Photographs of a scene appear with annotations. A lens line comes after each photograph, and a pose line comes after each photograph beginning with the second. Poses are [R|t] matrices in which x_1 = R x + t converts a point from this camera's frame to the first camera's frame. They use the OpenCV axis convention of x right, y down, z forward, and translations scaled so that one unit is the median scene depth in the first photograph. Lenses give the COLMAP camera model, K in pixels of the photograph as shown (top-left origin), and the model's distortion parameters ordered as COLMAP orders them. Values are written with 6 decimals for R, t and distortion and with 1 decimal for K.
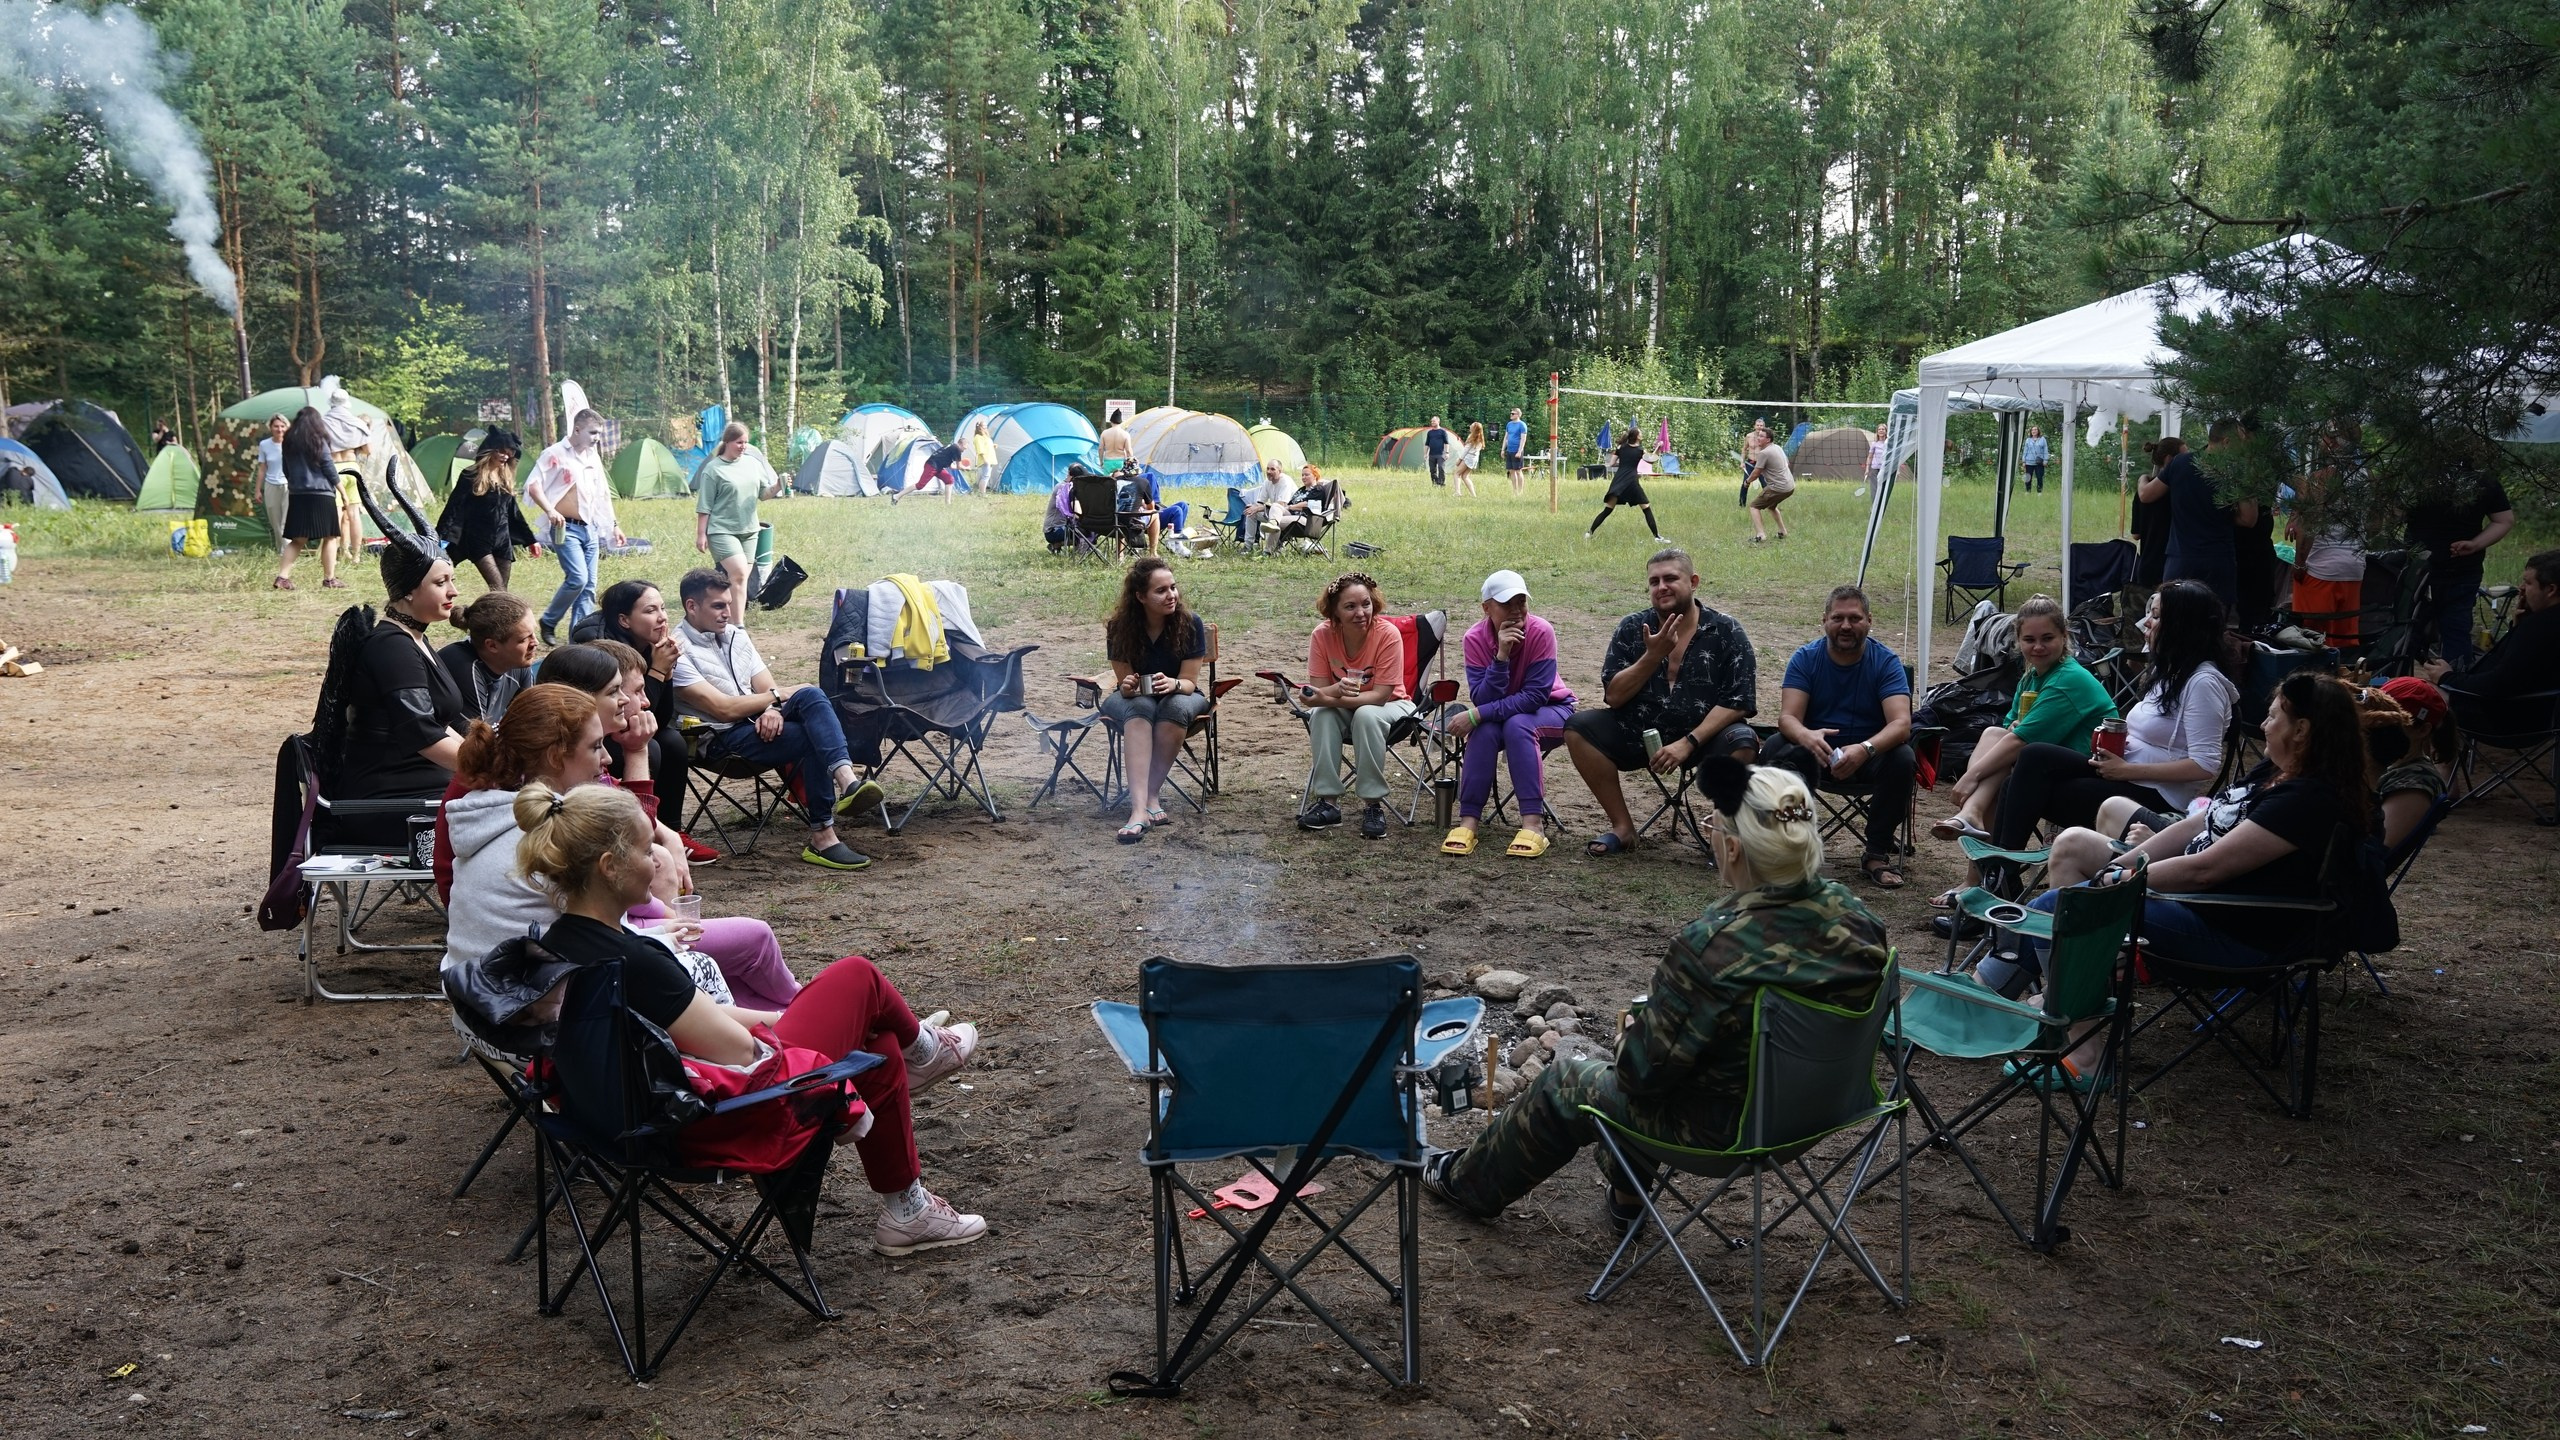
lens RADIAL K [[2023.7, 0, 1280.0], [0, 2023.7, 720.0], [0, 0, 1]] dist [-0.001088, -0.002050]
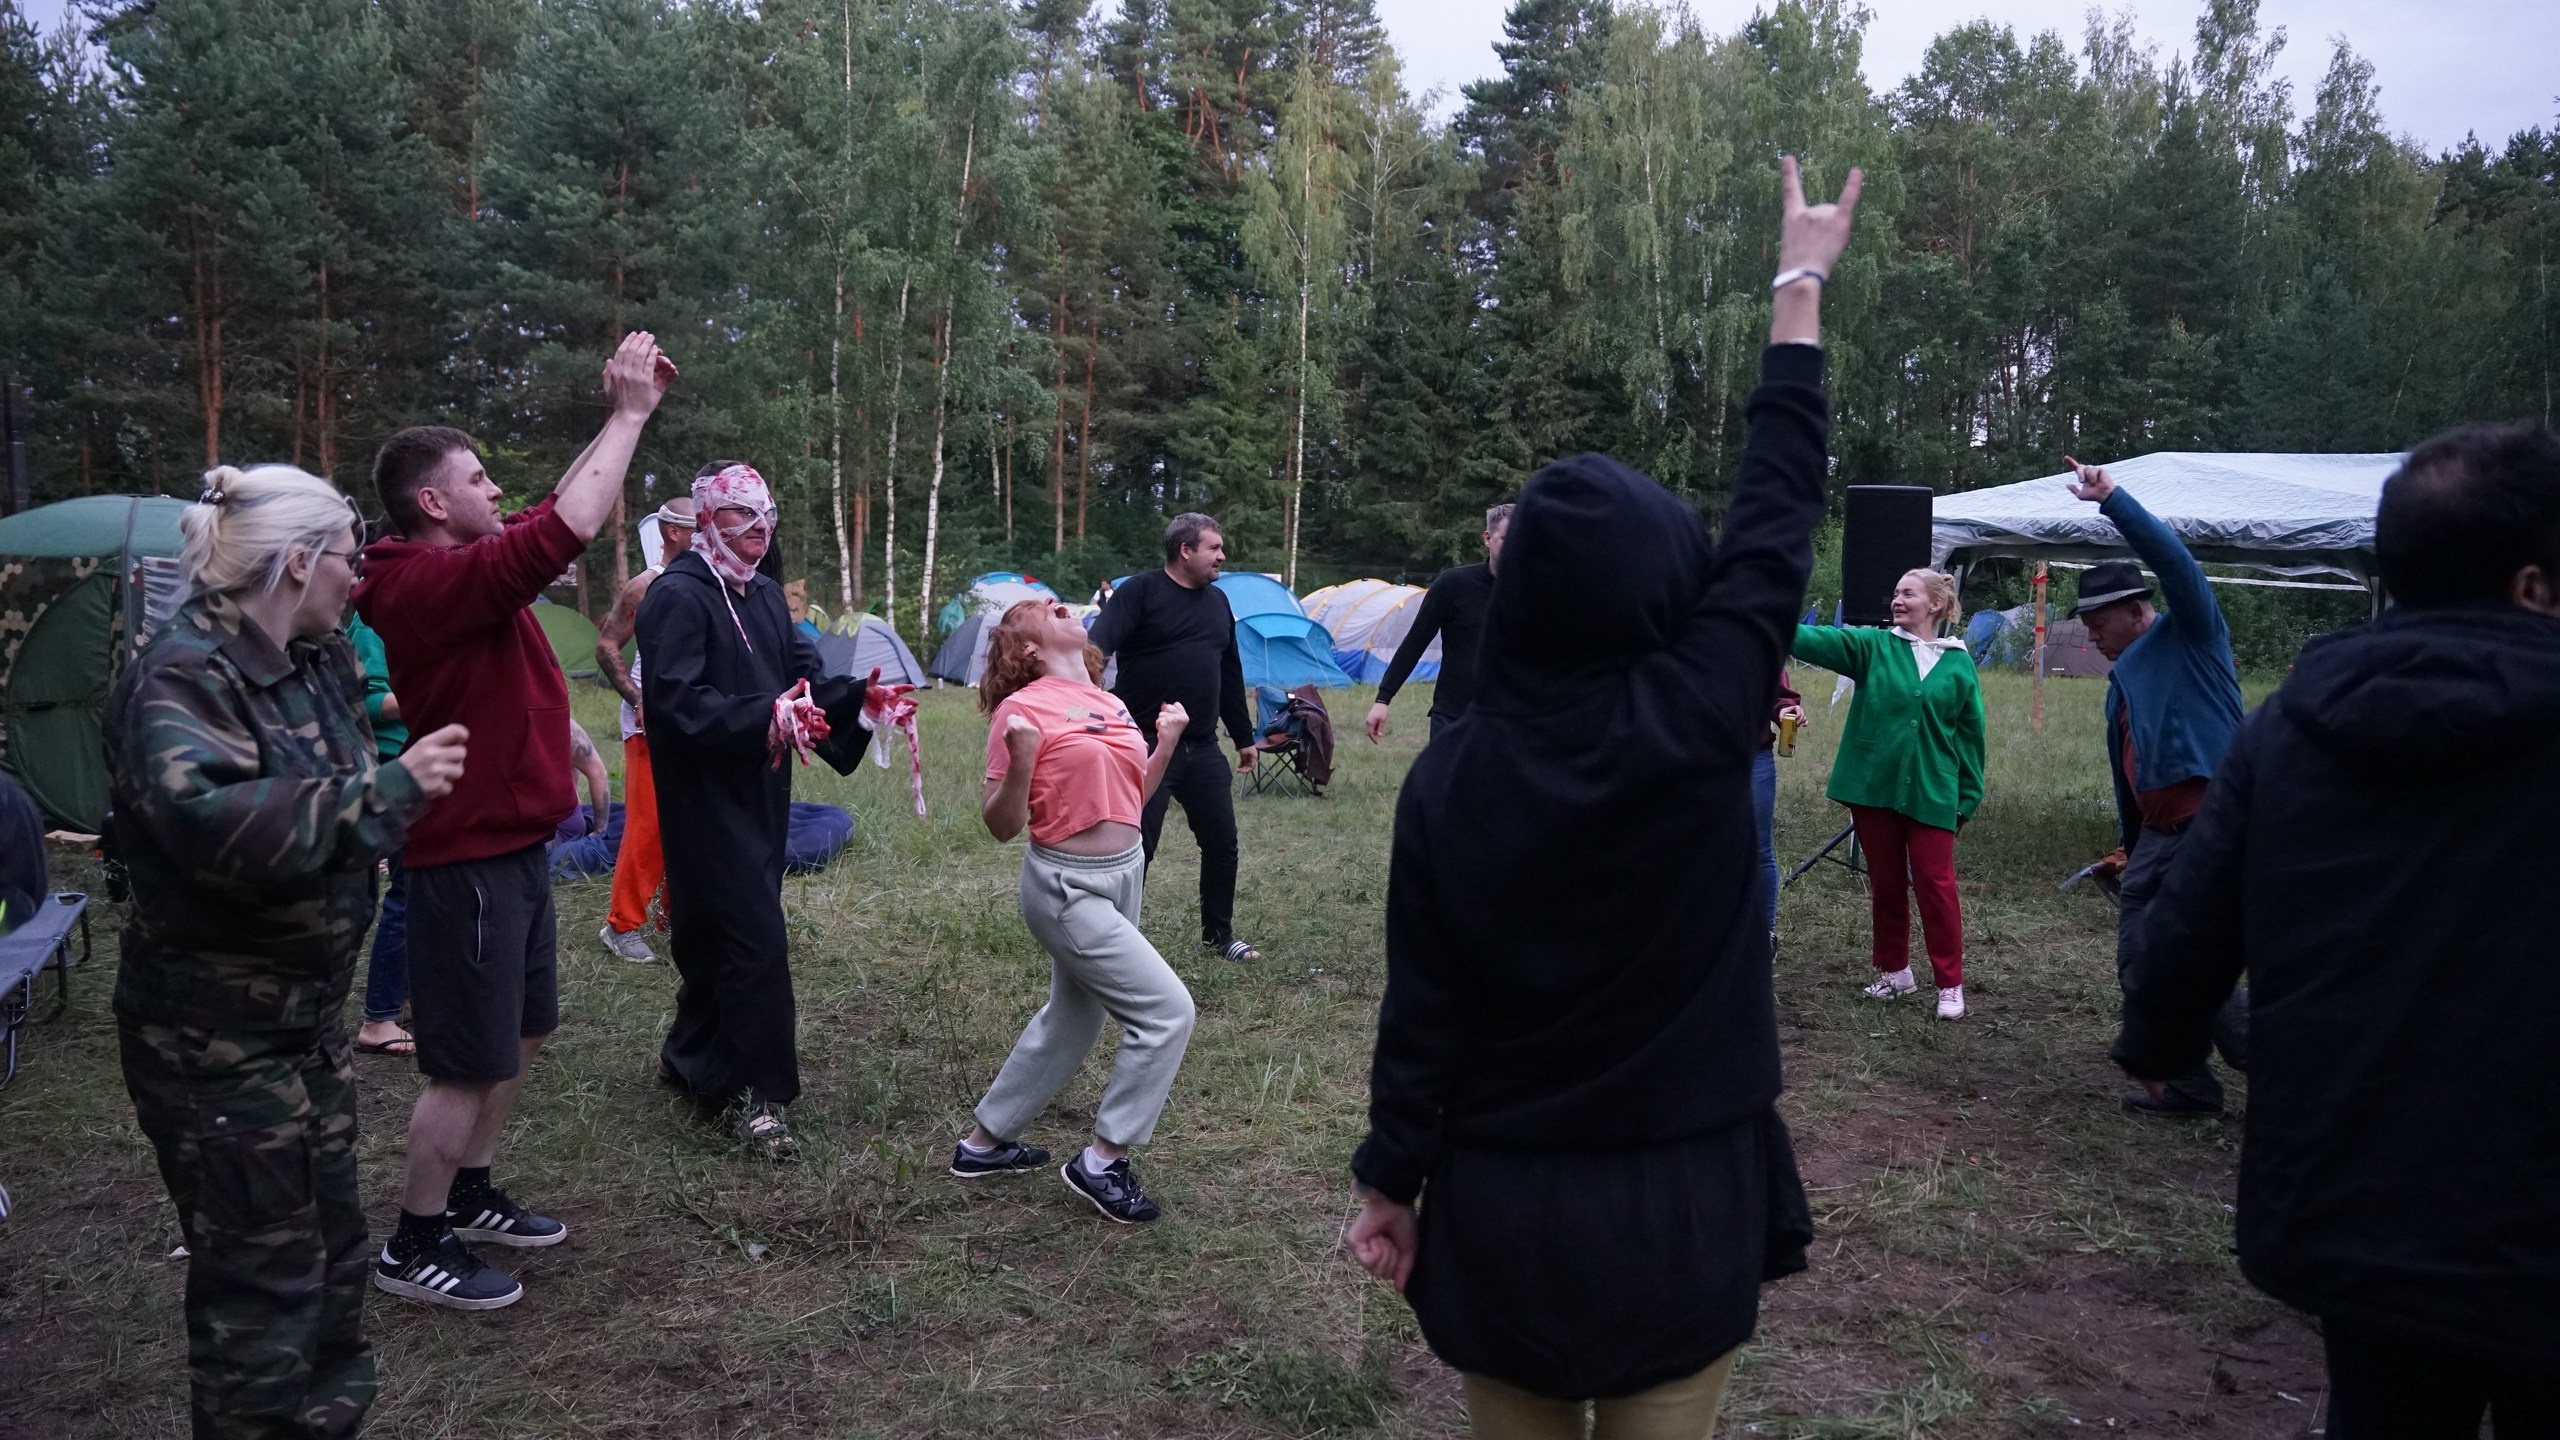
lens RADIAL K [[2023.7, 0, 1280.0], [0, 2023.7, 720.0], [0, 0, 1]] dist [-0.001088, -0.002050]
pose [[0.999429, 0.019239, -0.027795, -0.035898], [-0.021610, 0.995911, -0.087716, -0.013615], [0.025993, 0.088266, 0.995758, 0.099867]]
